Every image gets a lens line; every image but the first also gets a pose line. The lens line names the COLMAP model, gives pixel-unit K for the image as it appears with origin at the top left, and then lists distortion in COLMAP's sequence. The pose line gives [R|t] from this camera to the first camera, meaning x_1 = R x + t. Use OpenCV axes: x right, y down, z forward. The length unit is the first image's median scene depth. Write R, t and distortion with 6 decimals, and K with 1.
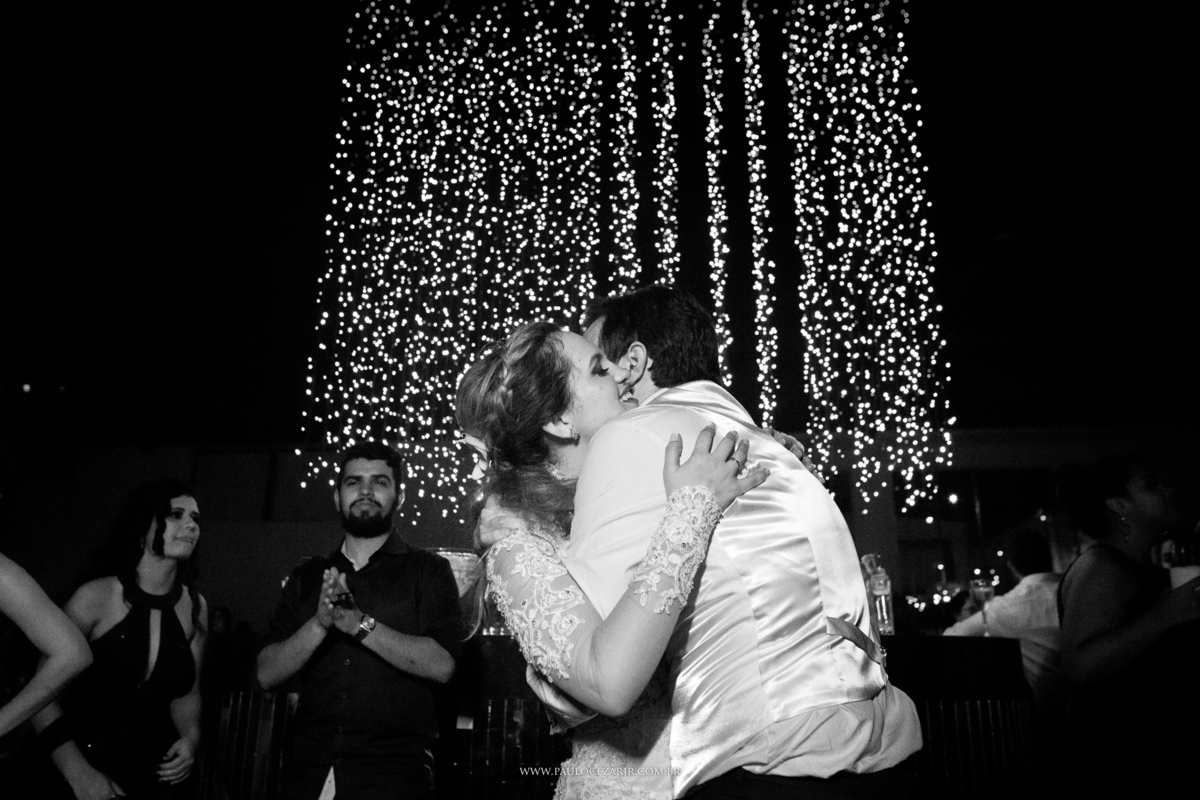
lens RADIAL K [[876.3, 0, 606.0], [0, 876.3, 399.5], [0, 0, 1]] dist [-0.064127, 0.002126]
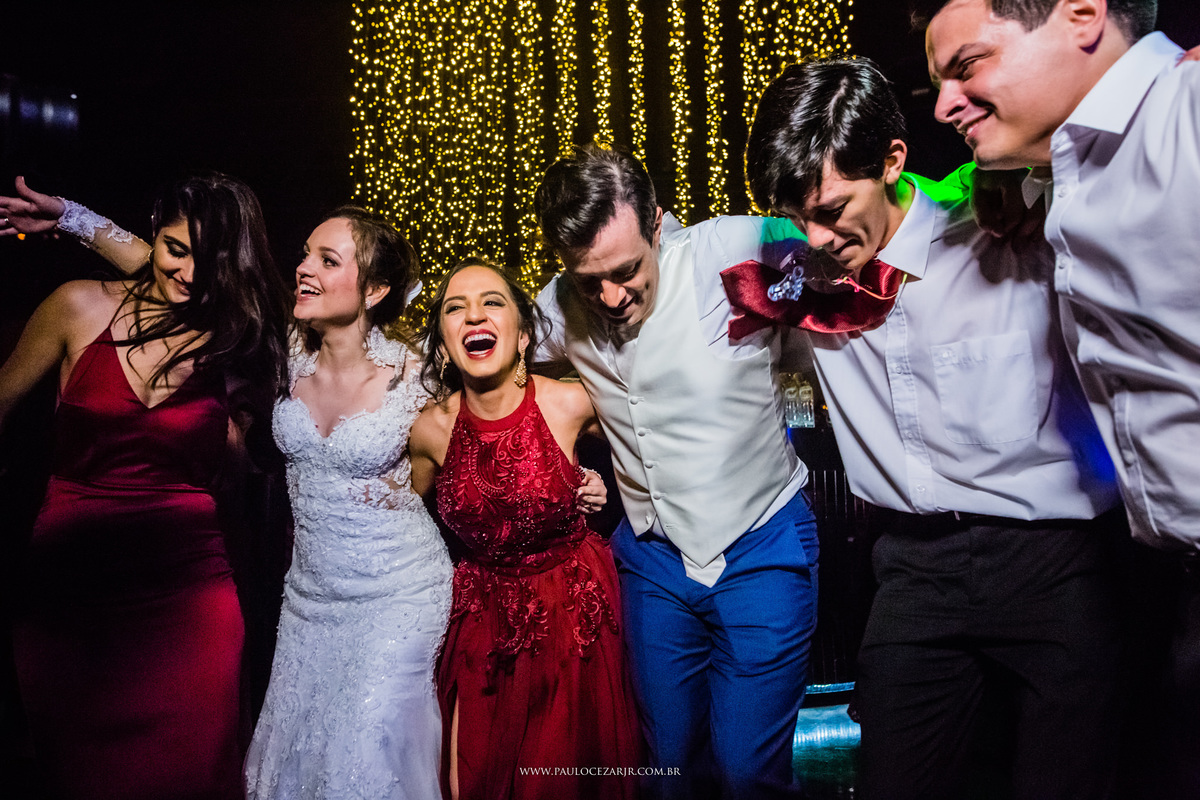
lens RADIAL K [[876.3, 0, 595.6], [0, 876.3, 395.8], [0, 0, 1]] dist [-0.064127, 0.002126]
pose [[0.997164, -0.018100, 0.073051, -0.082304], [0.003114, 0.979740, 0.200248, -0.048785], [-0.075196, -0.199452, 0.977018, -0.233219]]
